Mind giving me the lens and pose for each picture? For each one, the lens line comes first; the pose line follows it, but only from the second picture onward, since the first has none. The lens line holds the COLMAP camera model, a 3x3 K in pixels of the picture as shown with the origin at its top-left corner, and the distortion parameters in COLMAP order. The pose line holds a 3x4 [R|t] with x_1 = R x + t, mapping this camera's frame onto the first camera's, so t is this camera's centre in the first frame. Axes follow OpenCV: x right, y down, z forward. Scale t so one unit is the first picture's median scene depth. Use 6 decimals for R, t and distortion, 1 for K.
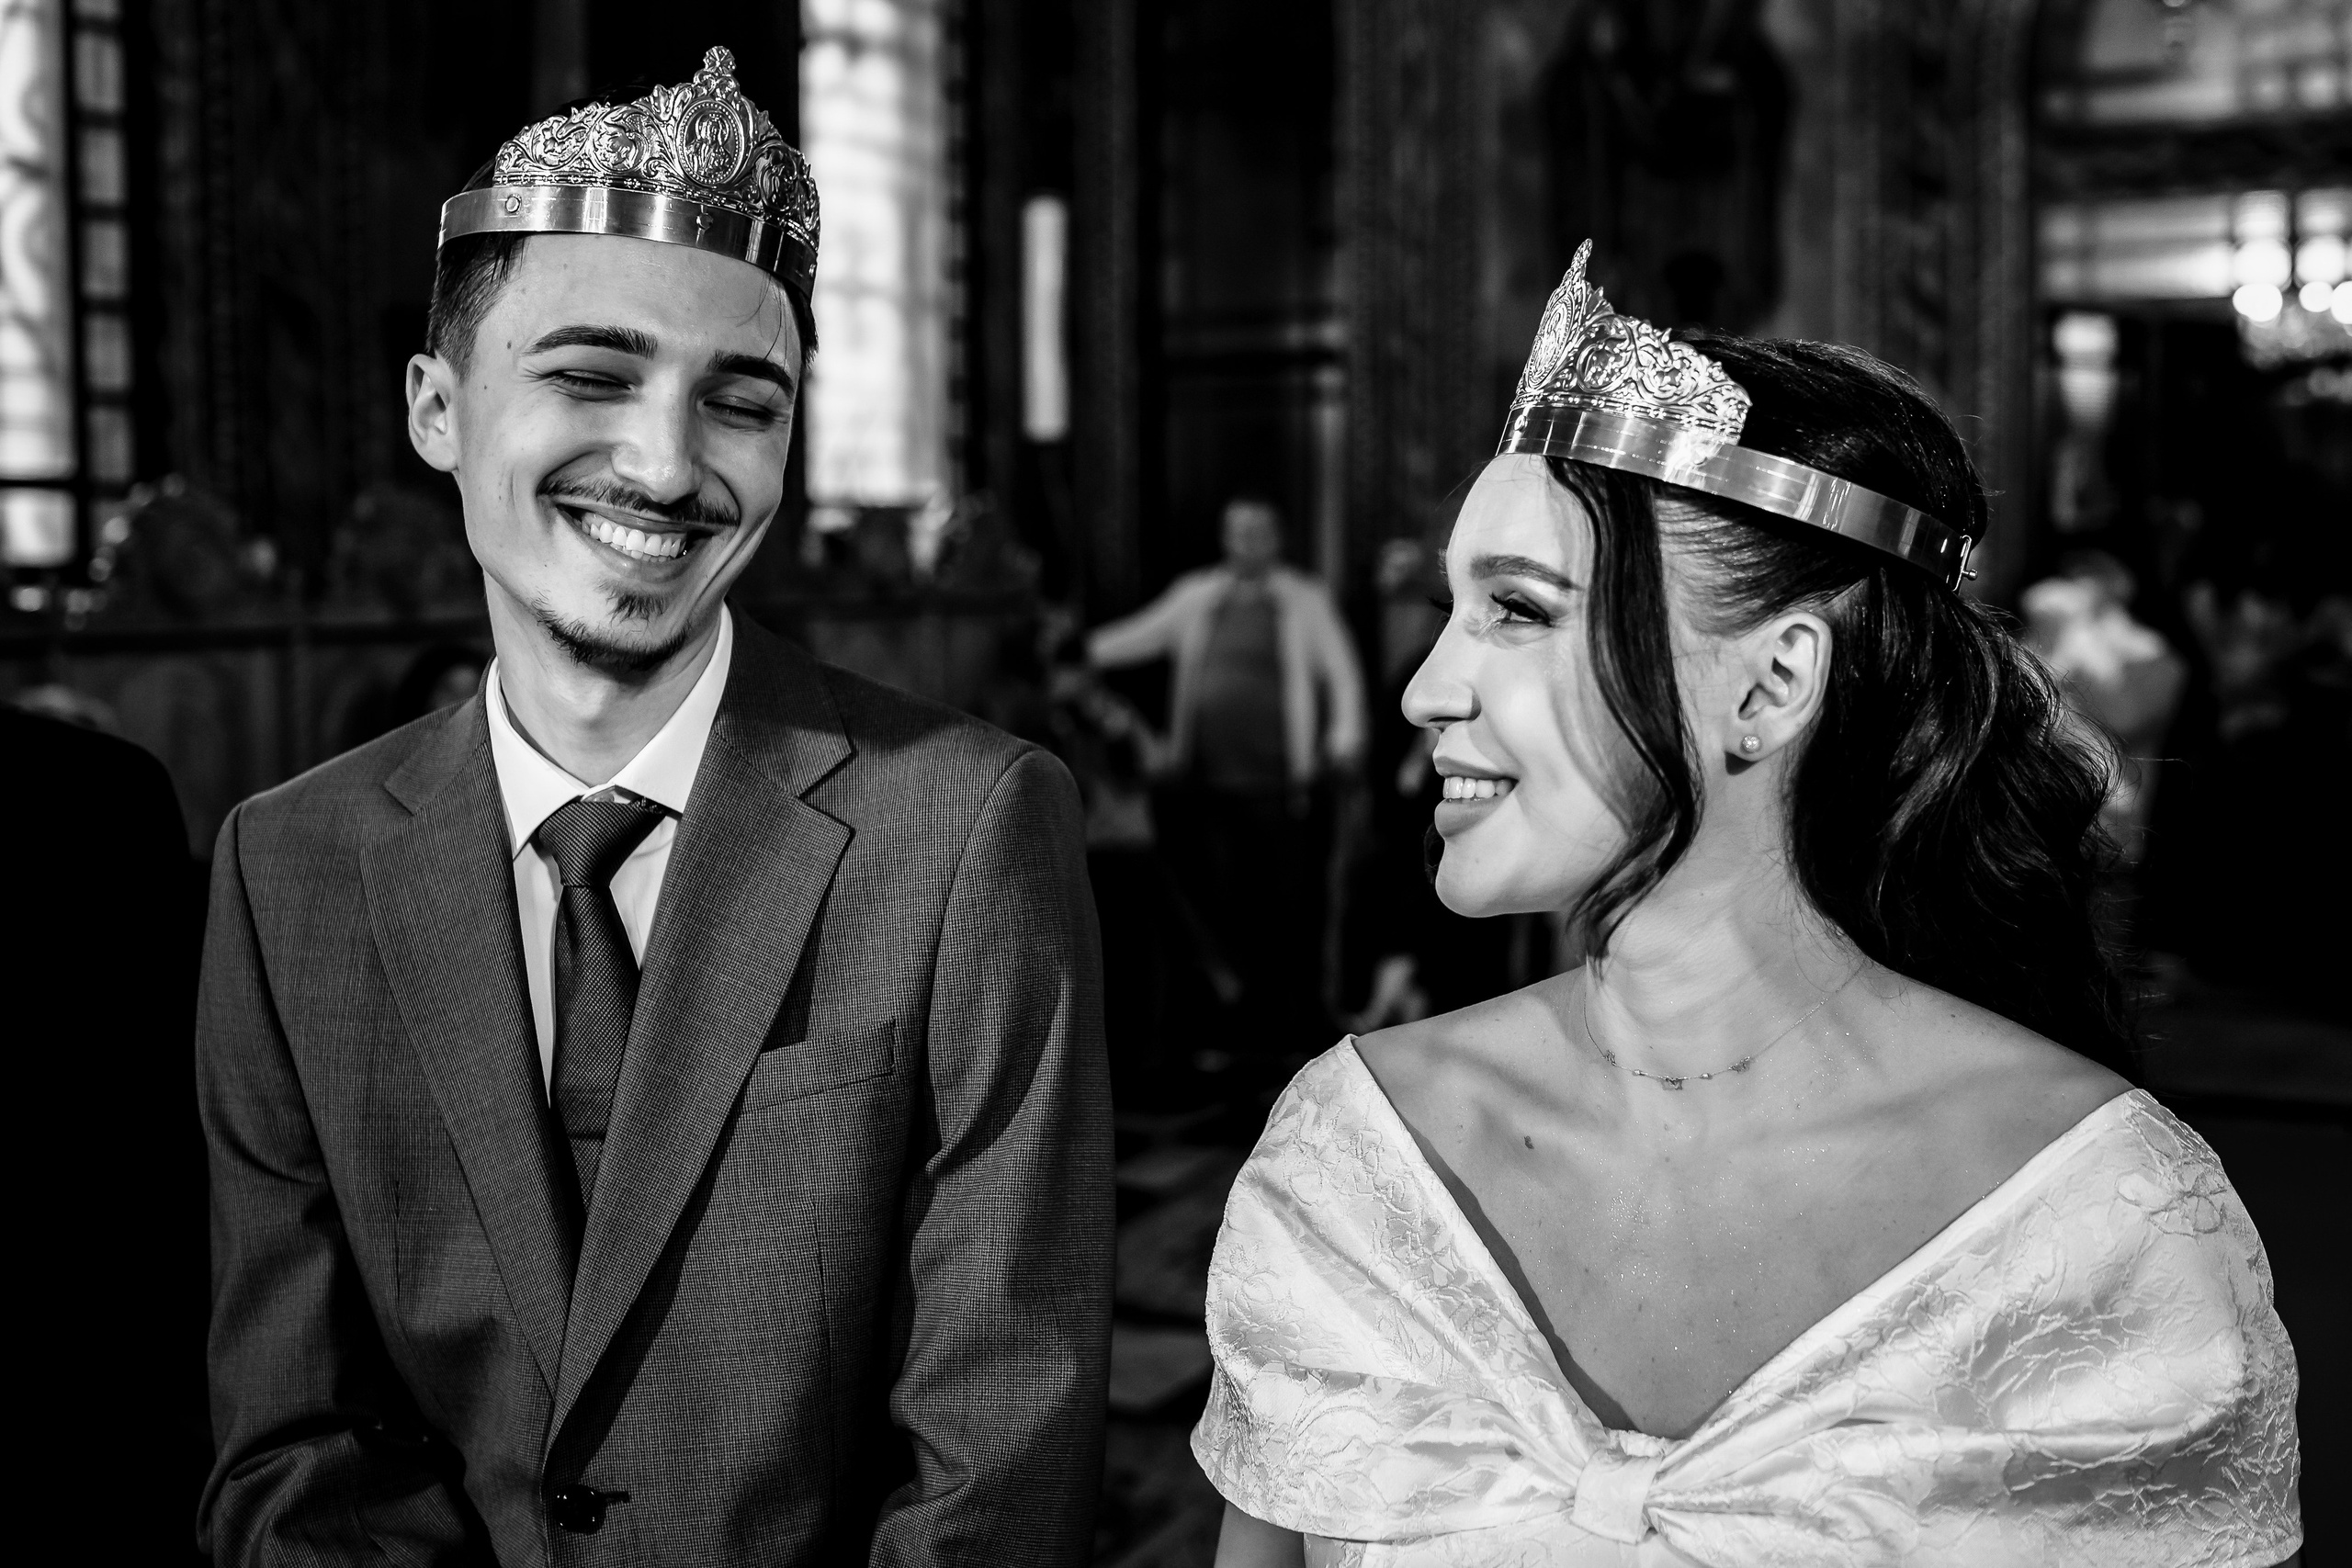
lens RADIAL K [[2609.5, 0, 1227.6], [0, 2609.5, 697.0], [0, 0, 1]] dist [-0.141151, 0.301852]
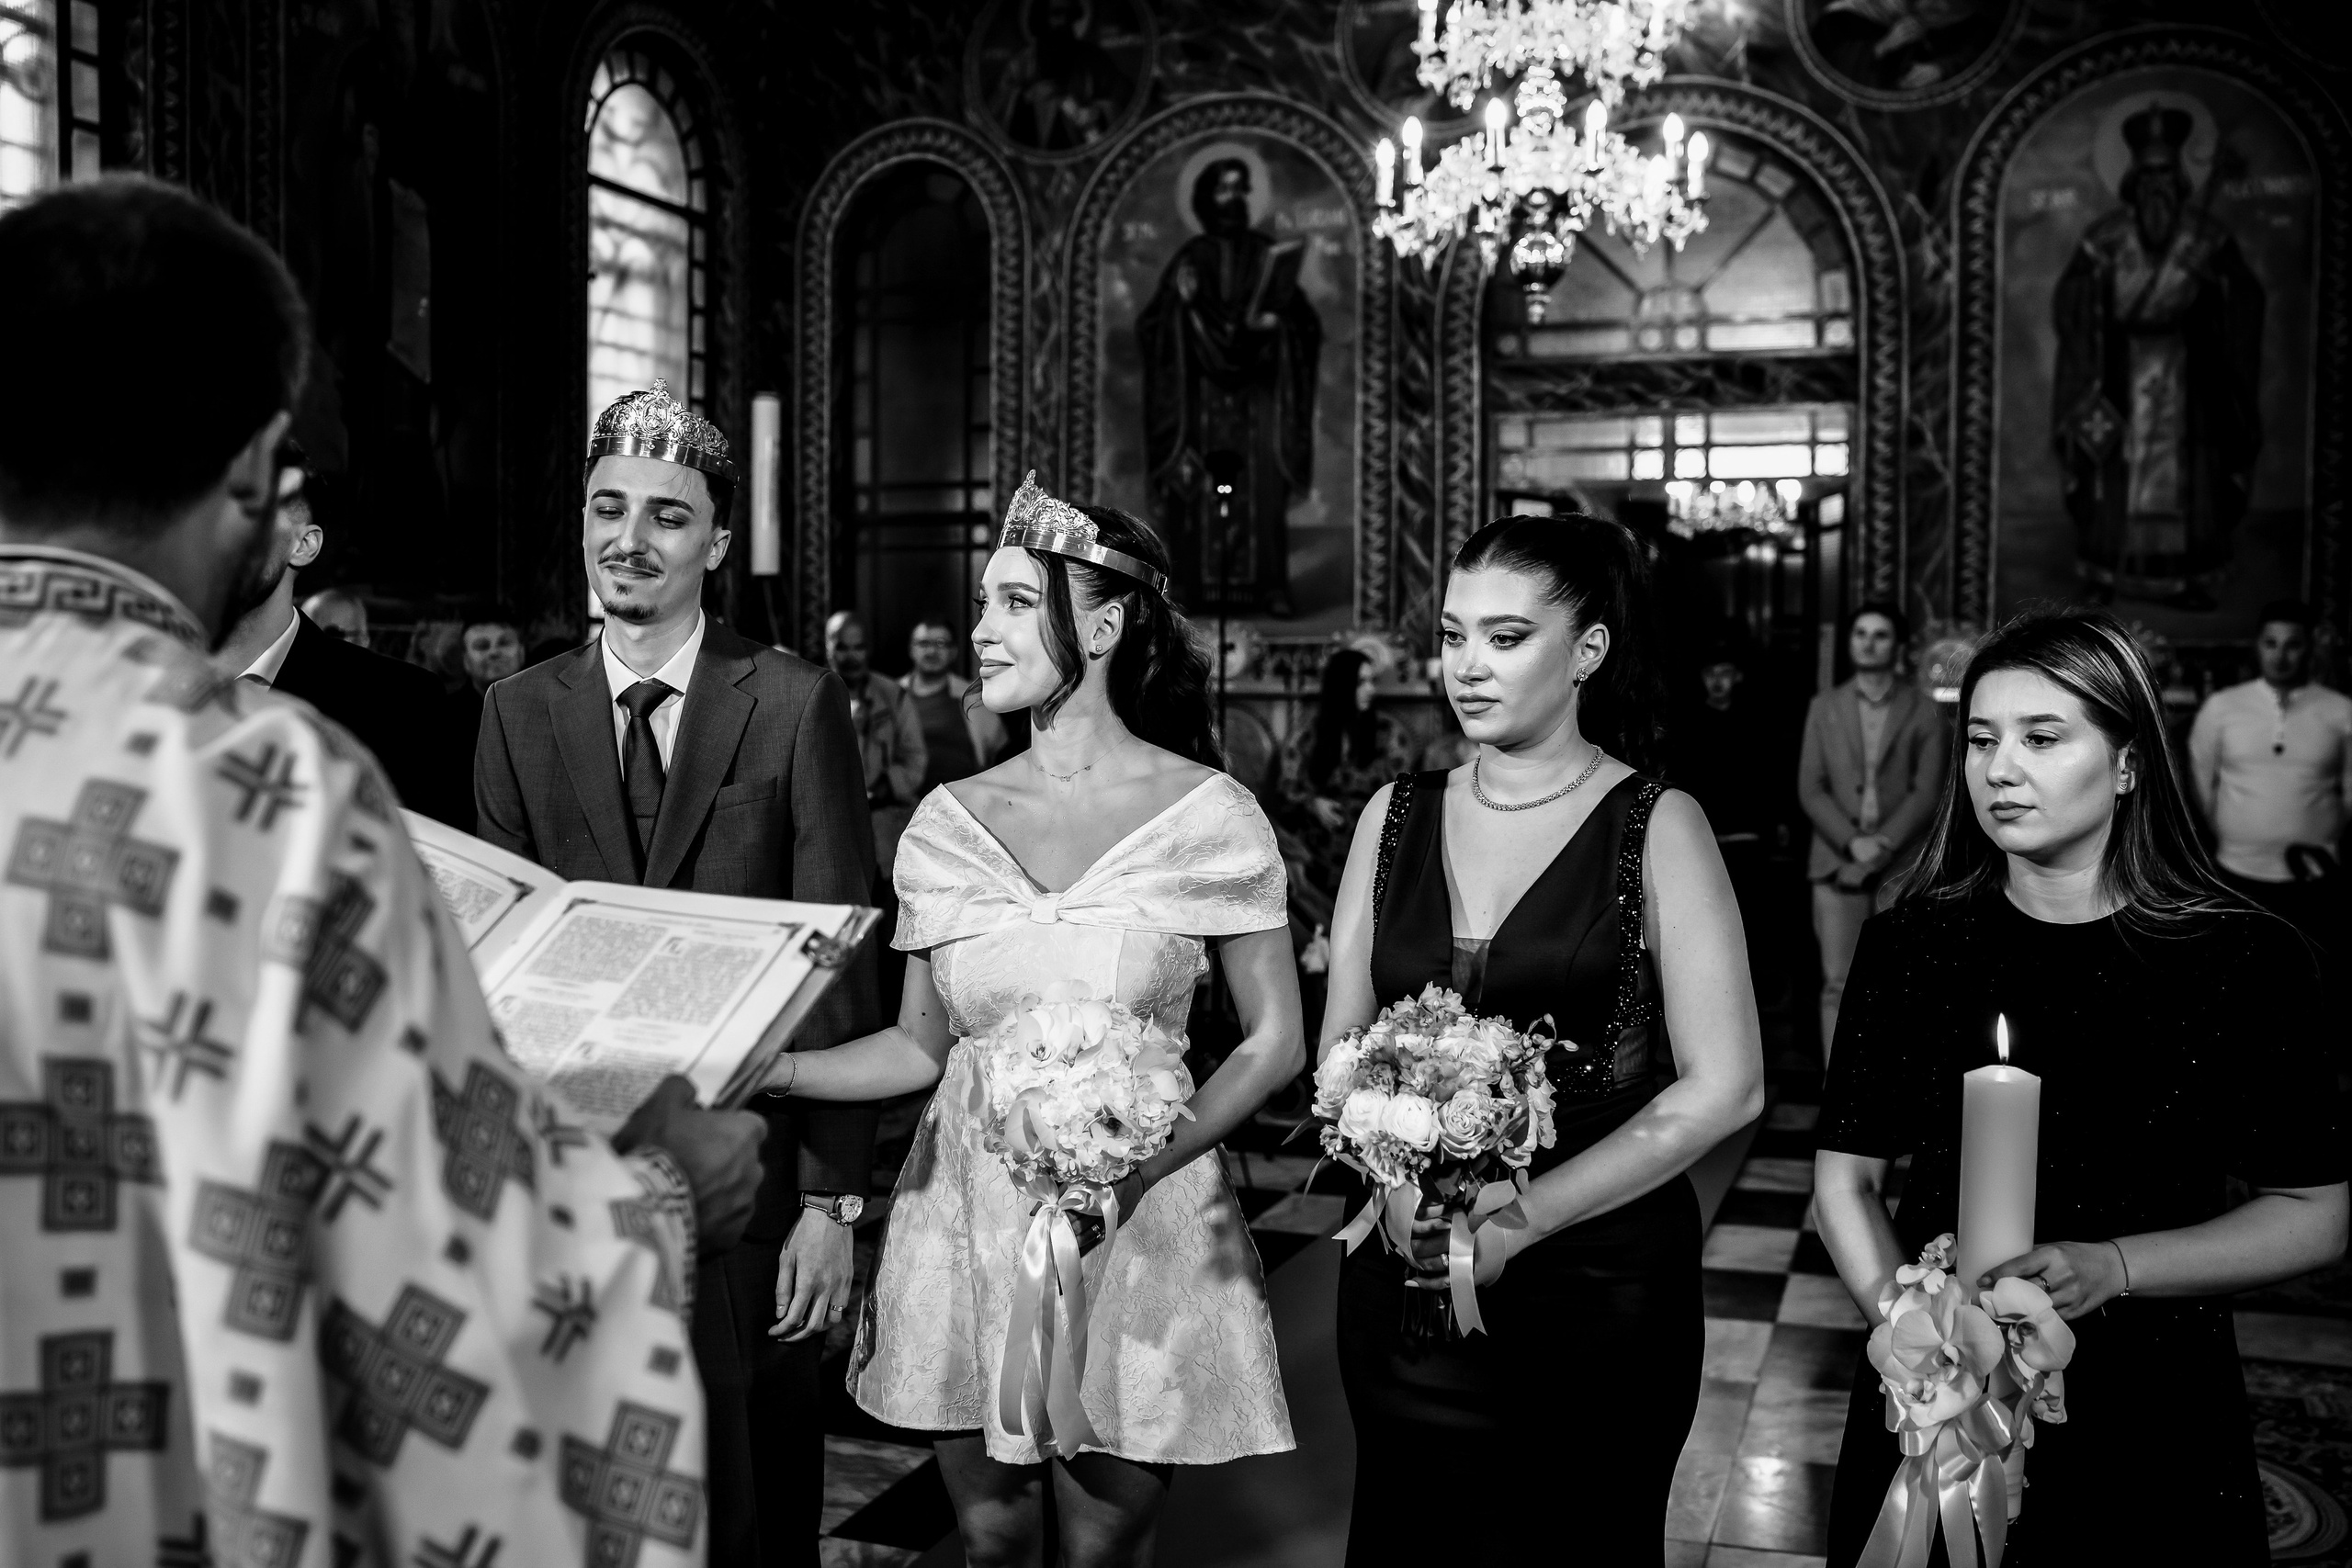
lens RADIAL K [[2329.8, 0, 1176.0], [0, 2329.8, 784.0], [0, 0, 1]] dist [-0.099398, 0.183006]
pose [[0.992904, 0.007384, 0.118686, -0.002518], [-0.005272, 0.999822, -0.018100, 0.039850], [-0.118798, 0.017346, 0.992767, -0.289526]]
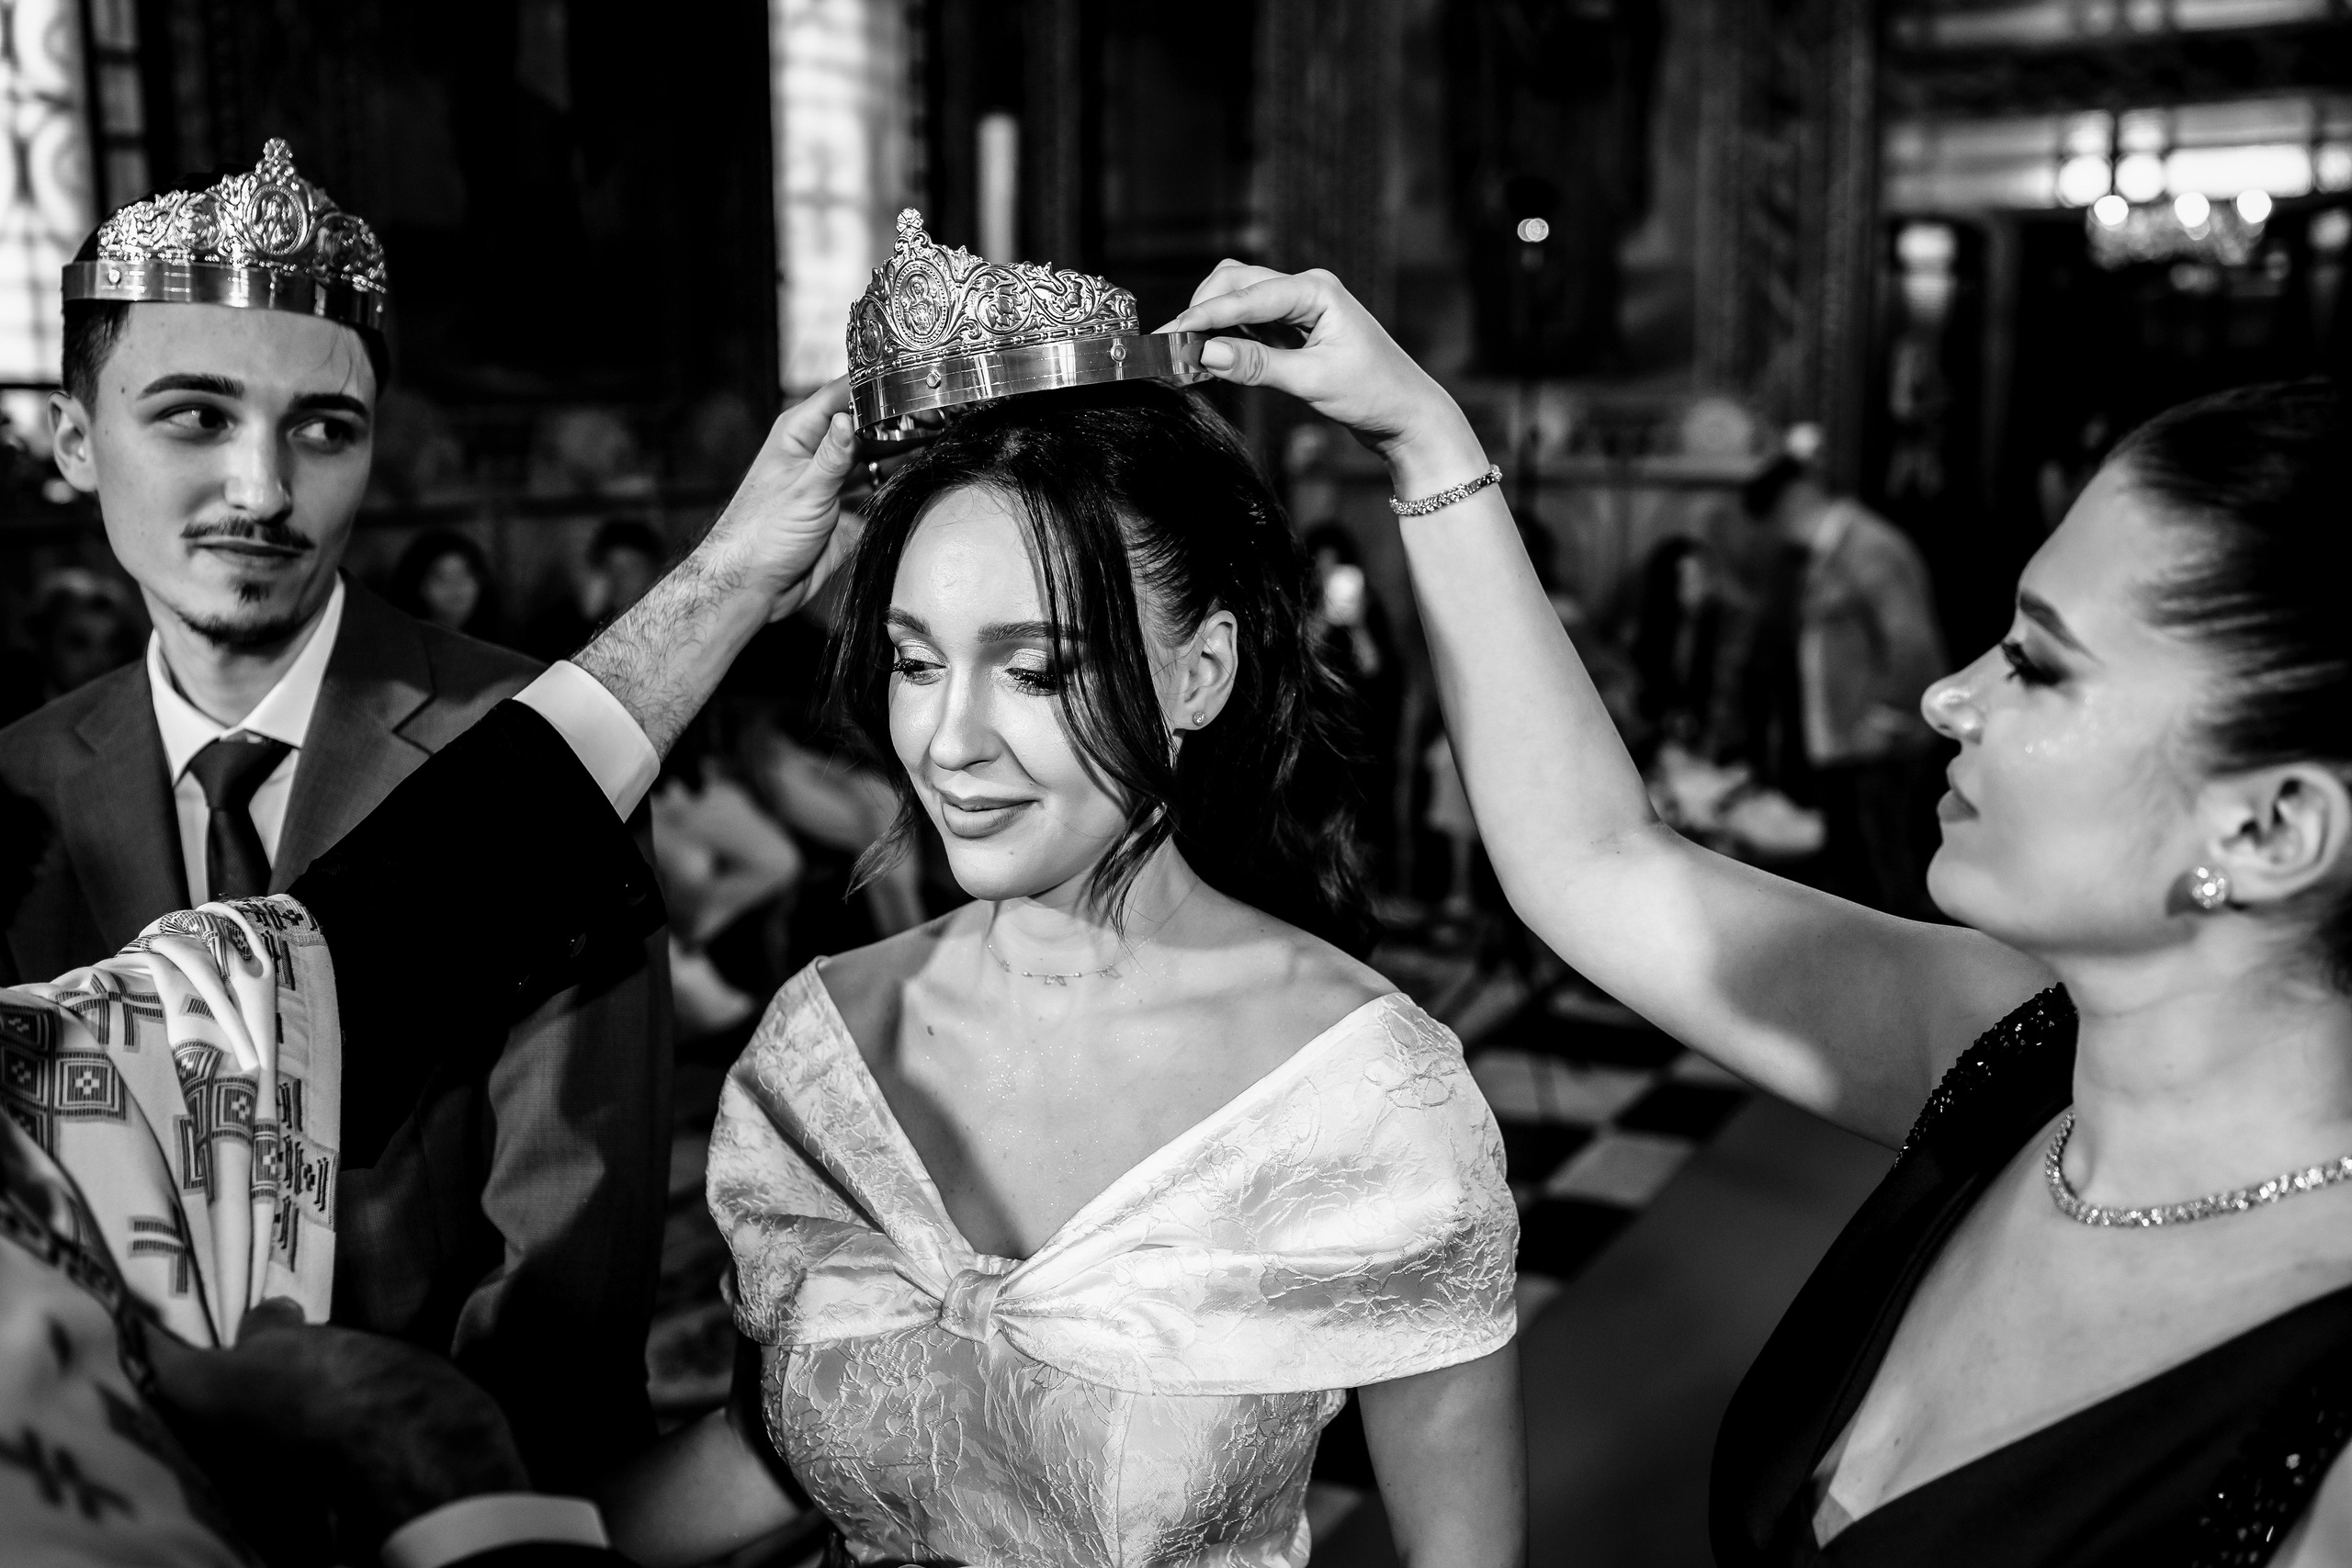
lens RADIAL K [[2329.8, 0, 1176.0], [0, 2329.8, 784.0], [0, 0, 1]] dist [-0.099398, 0.183006]
pose [[0.999675, 0.005804, -0.024827, 0.050580], [-0.003260, 0.994849, 0.101318, -0.011520], [0.025287, -0.101204, 0.994544, -0.022528]]
